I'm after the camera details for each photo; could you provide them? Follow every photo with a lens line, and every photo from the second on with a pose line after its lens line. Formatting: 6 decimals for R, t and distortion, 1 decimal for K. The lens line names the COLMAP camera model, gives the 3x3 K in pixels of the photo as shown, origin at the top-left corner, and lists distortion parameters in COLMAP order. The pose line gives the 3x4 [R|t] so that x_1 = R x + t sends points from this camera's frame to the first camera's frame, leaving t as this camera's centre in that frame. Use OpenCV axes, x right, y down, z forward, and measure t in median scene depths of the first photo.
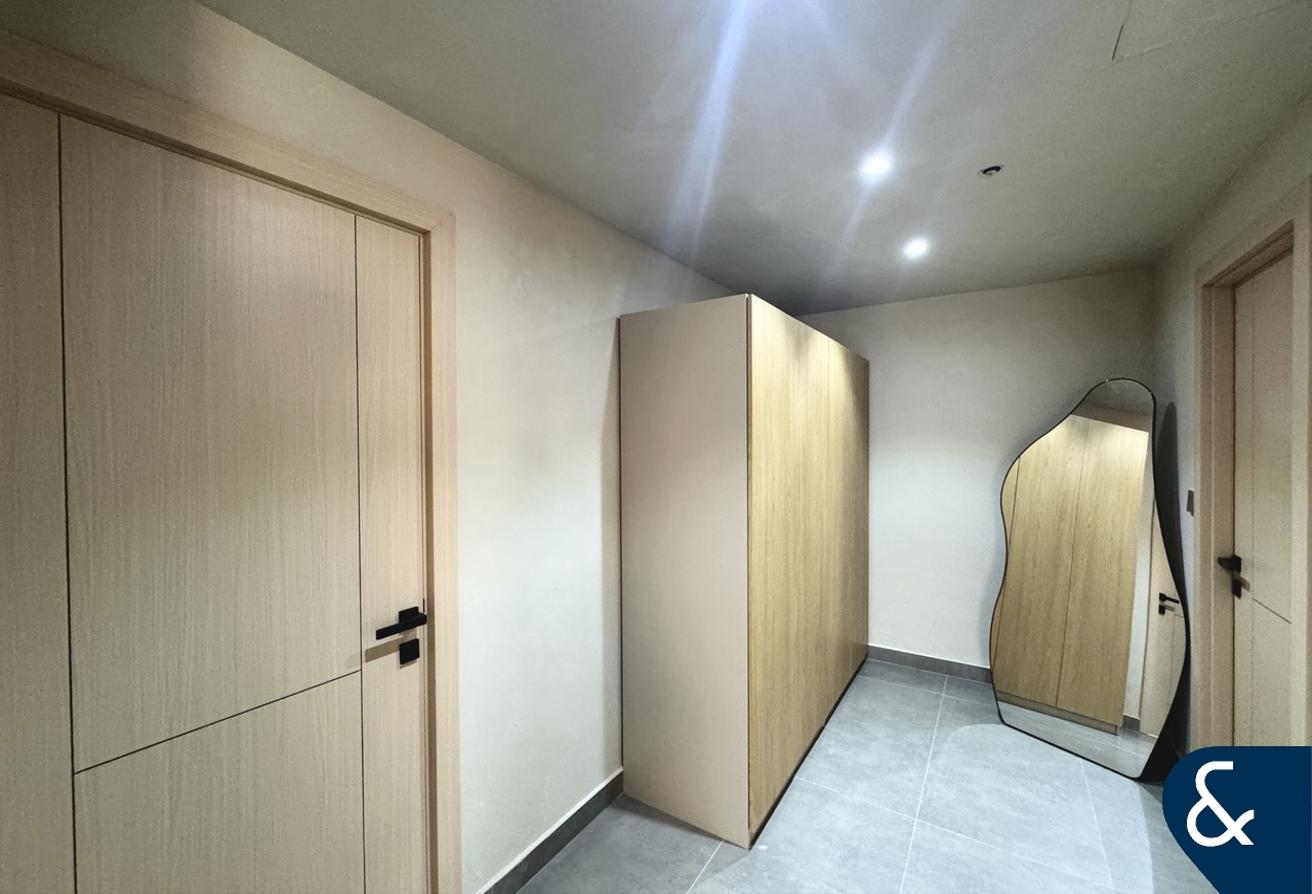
lens RADIAL K [[523.7, 0, 656.0], [0, 523.7, 447.0], [0, 0, 1]] dist [-0.002293, -0.000065]
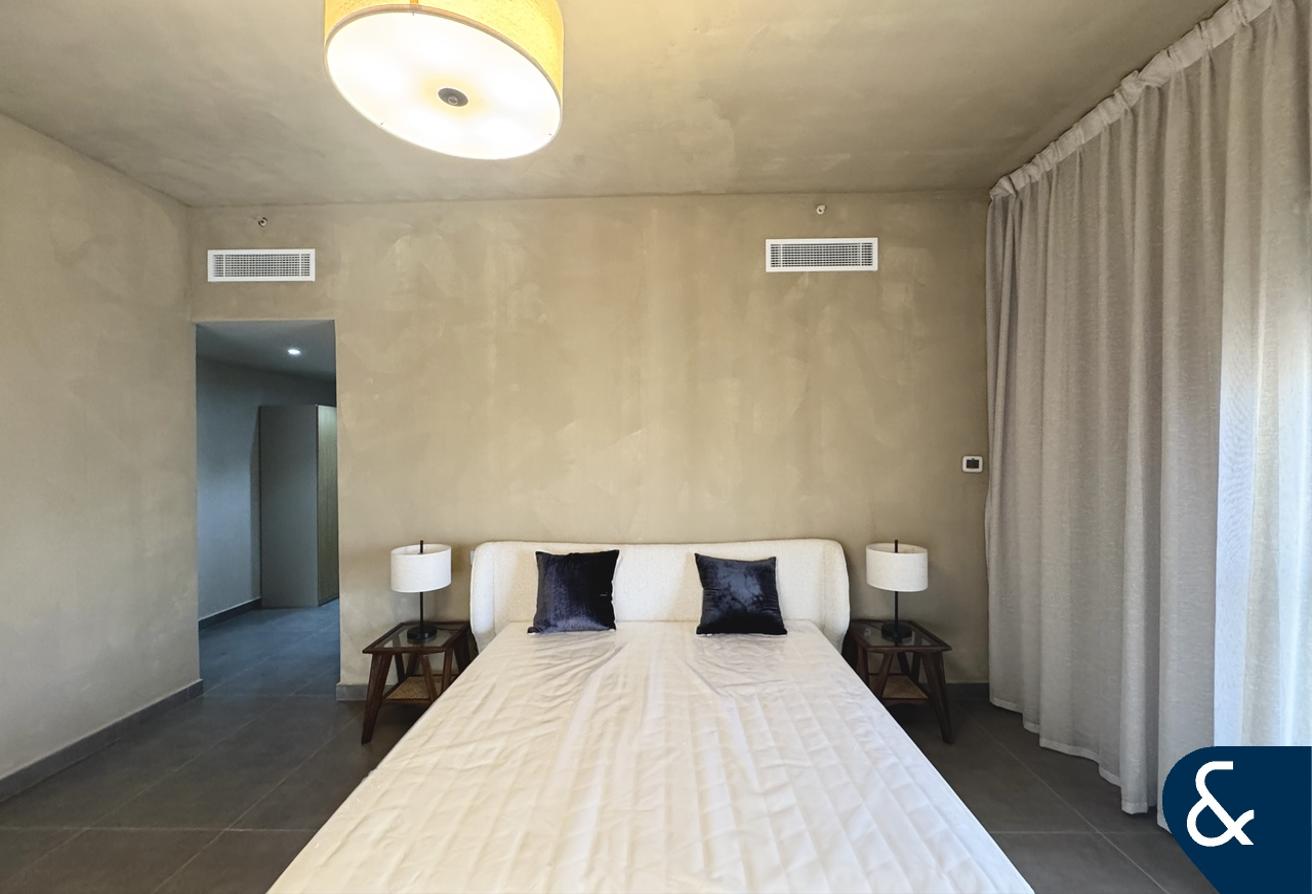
lens RADIAL K [[523.7, 0, 656.0], [0, 523.7, 447.0], [0, 0, 1]] dist [-0.002293, -0.000065]
pose [[0.840530, 0.001980, 0.541762, 0.173655], [0.001656, 0.999979, -0.006224, -0.045007], [-0.541763, 0.006129, 0.840509, -2.207982]]
